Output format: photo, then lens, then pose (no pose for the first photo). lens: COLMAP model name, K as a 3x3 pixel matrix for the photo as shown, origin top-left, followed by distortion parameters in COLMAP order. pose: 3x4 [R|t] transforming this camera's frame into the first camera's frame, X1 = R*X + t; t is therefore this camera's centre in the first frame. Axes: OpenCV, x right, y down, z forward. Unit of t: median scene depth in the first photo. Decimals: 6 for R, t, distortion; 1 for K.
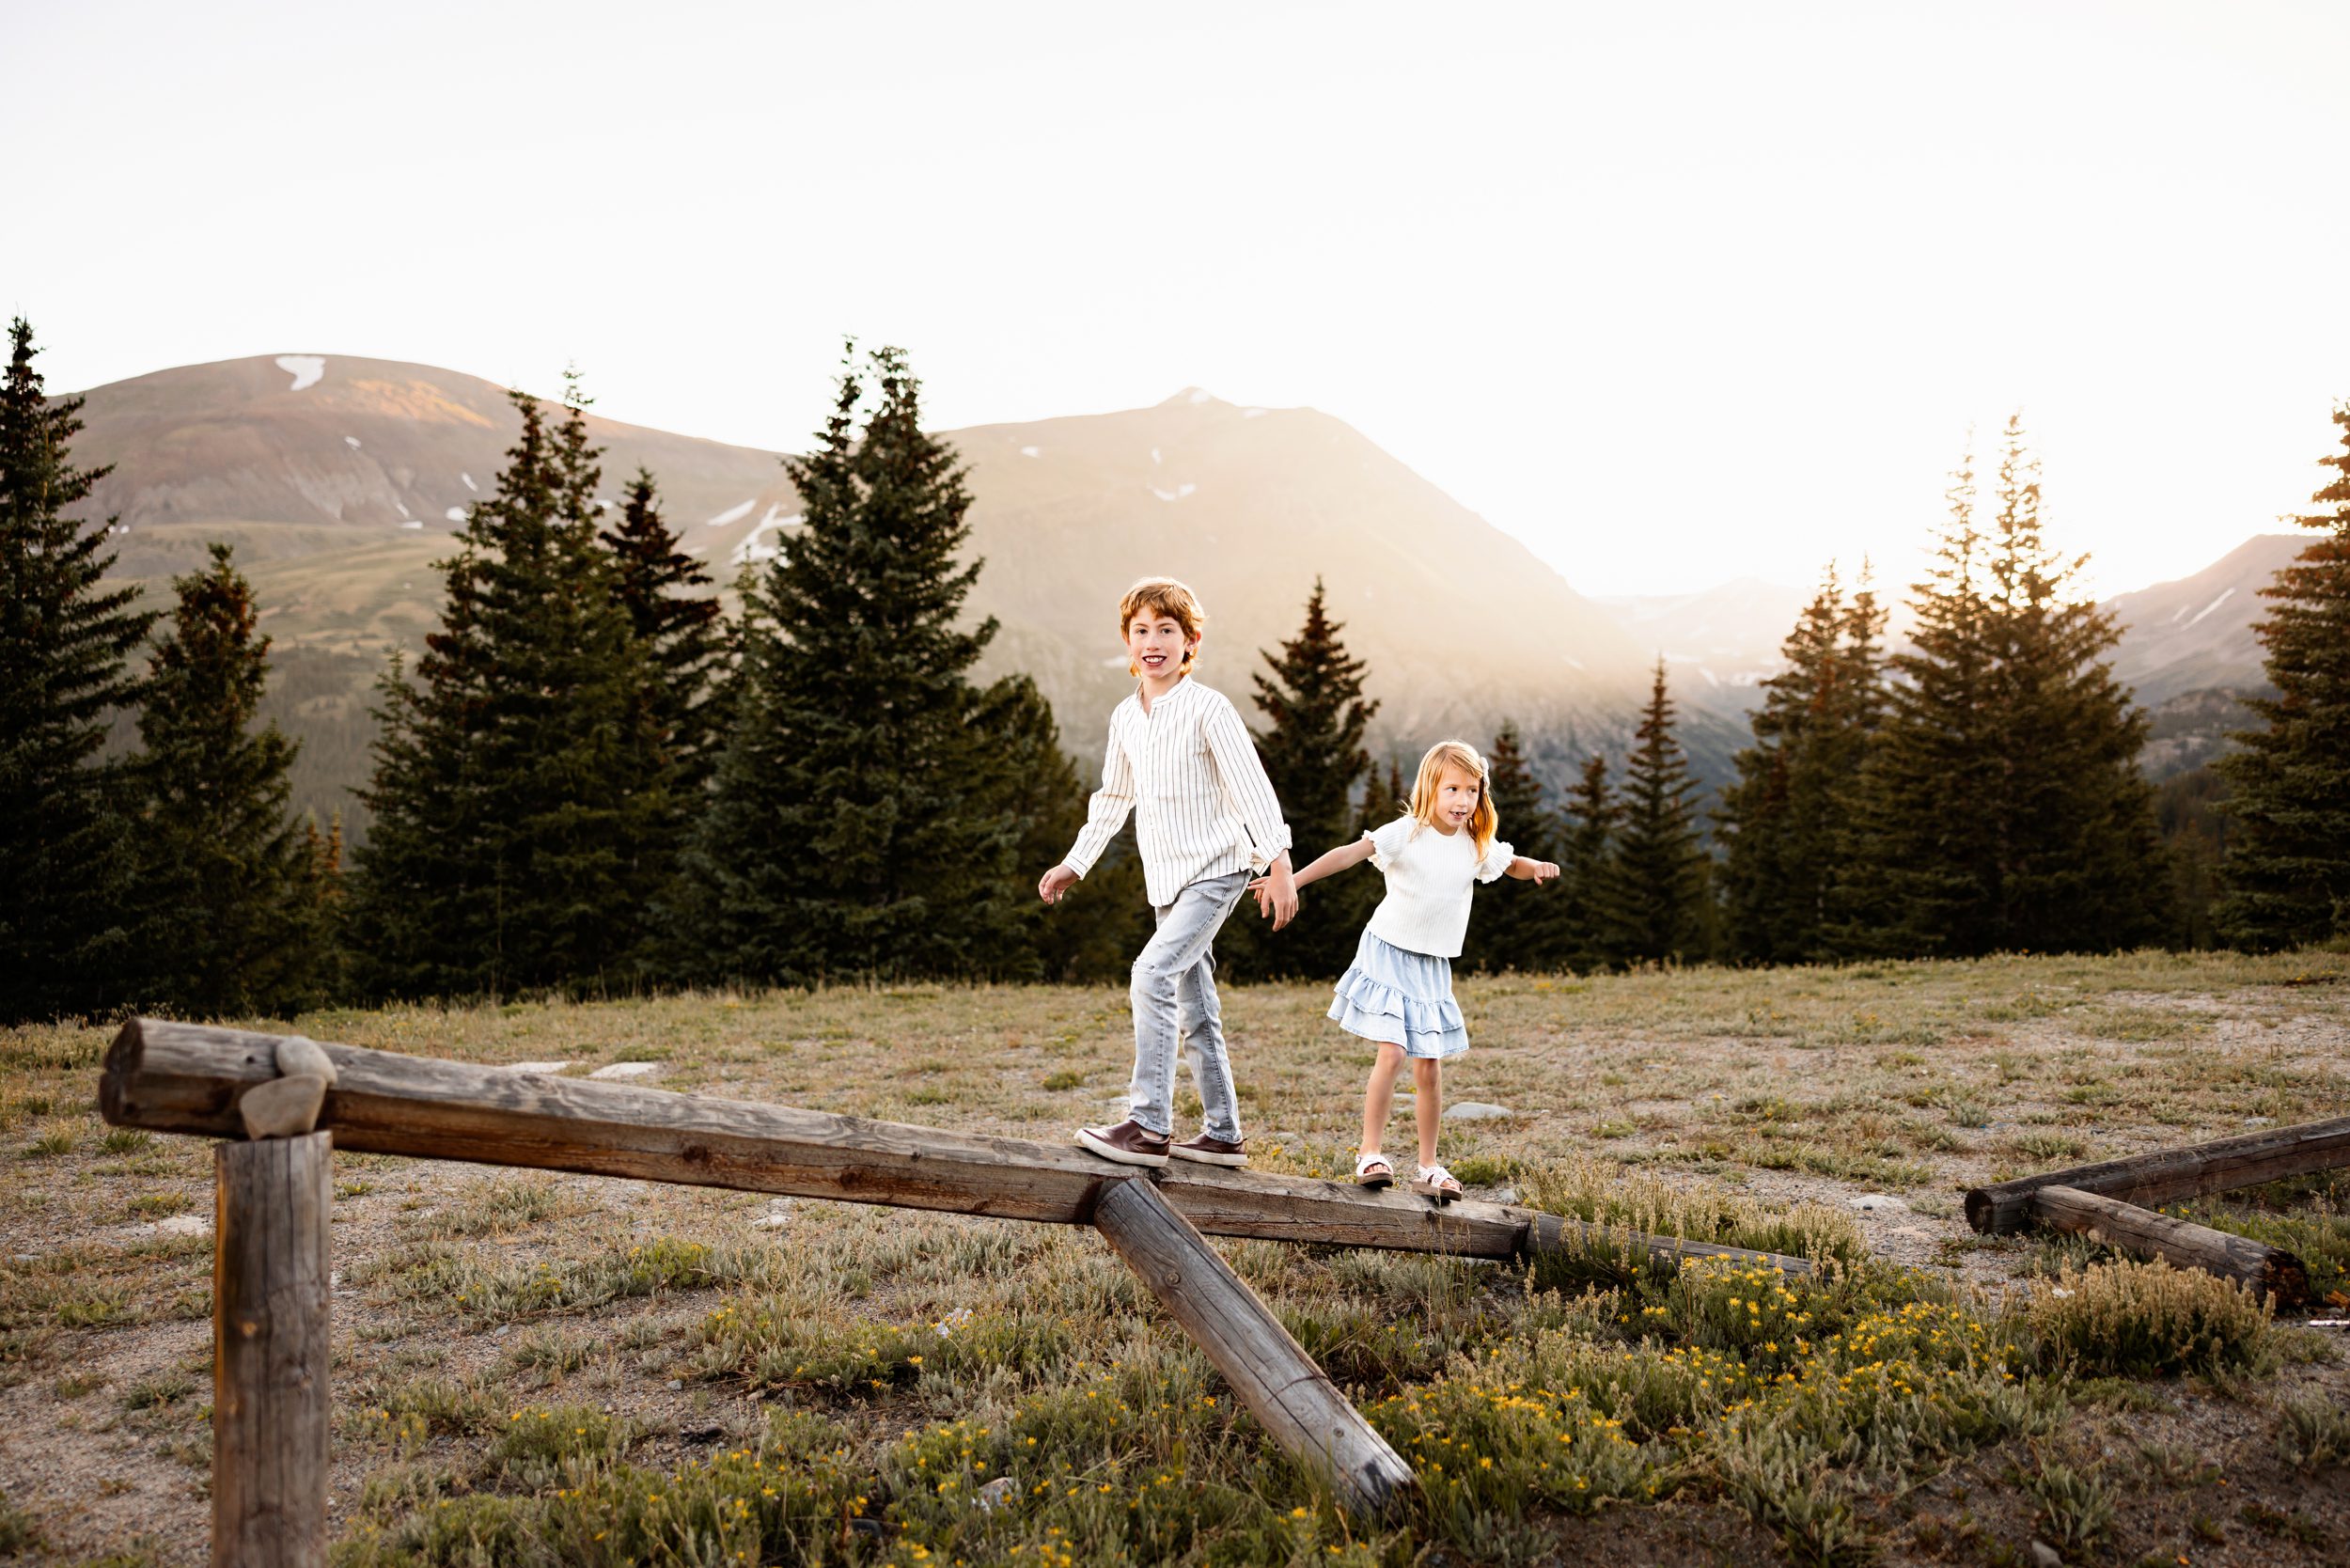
lens RADIAL K [[1886.6, 0, 1193.9], [0, 1886.6, 785.5], [0, 0, 1]] dist [0.016211, -0.004163]
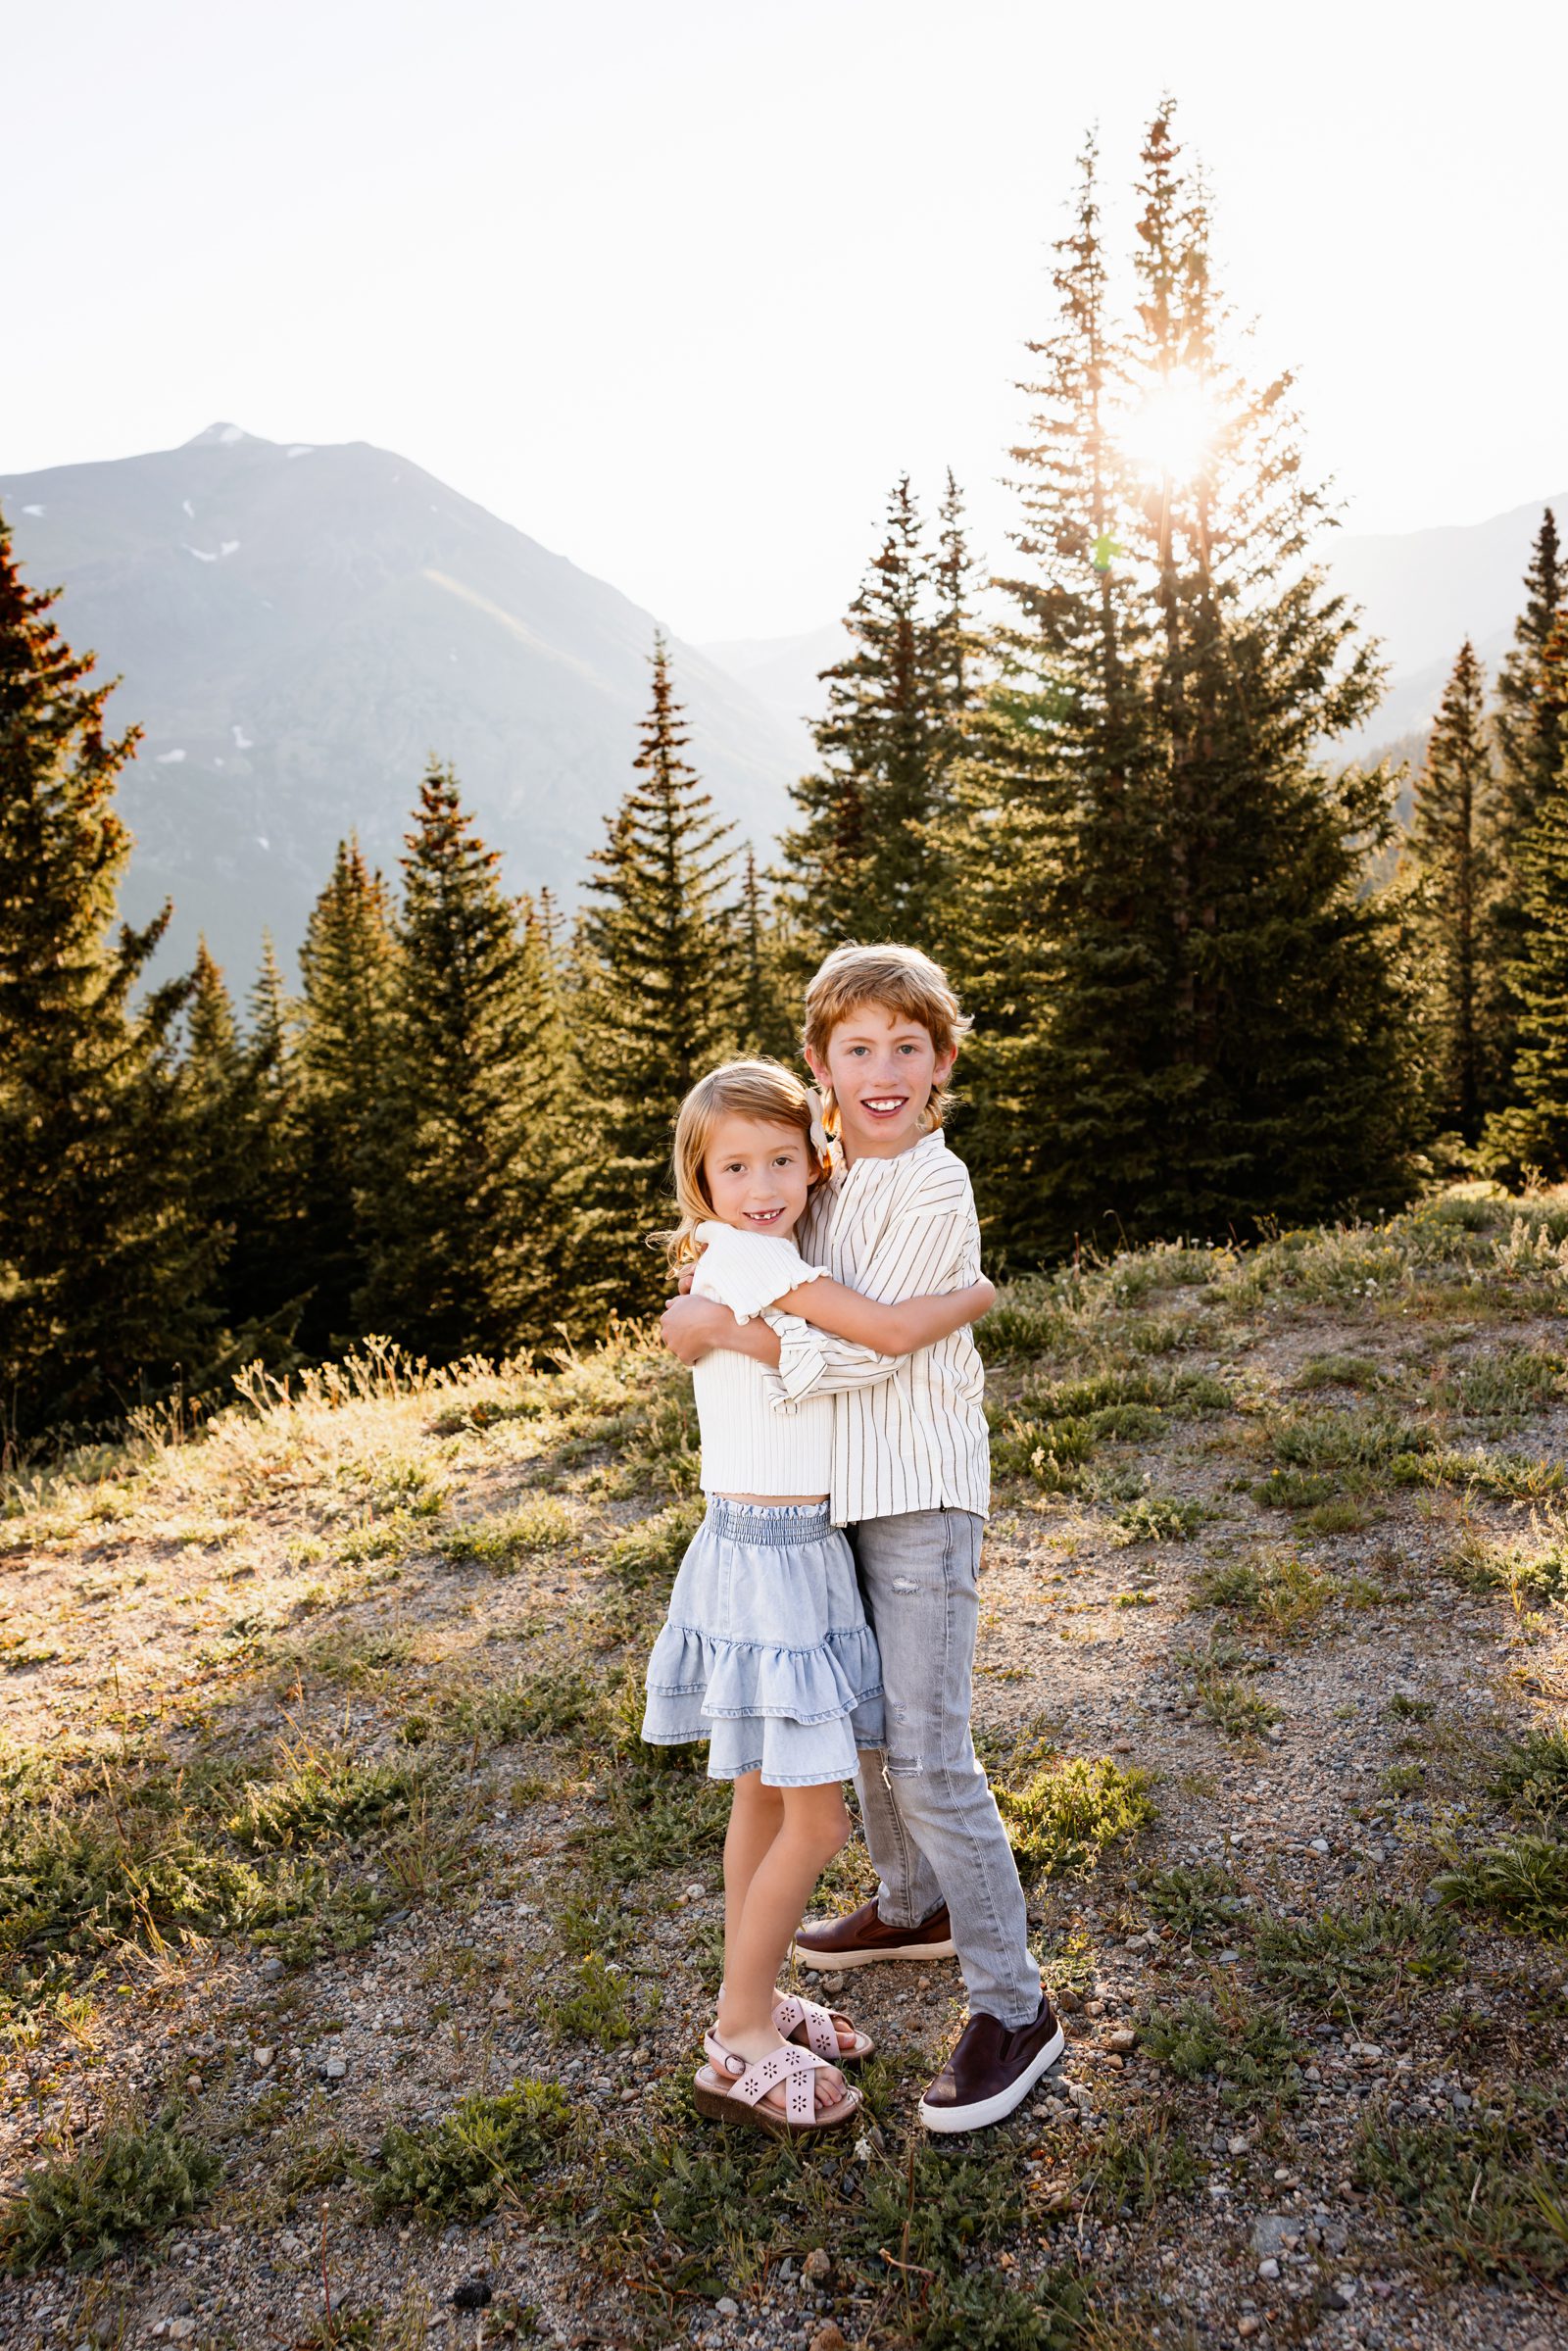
lens RADIAL K [[1887.3, 0, 784.0], [0, 1887.3, 1175.5], [0, 0, 1]] dist [0.016211, -0.004163]
pose [[0.969505, -0.125504, 0.210498, 0.122217], [0.090026, 0.981253, 0.170407, 0.006146], [-0.227939, -0.146260, 0.962628, 0.319949]]
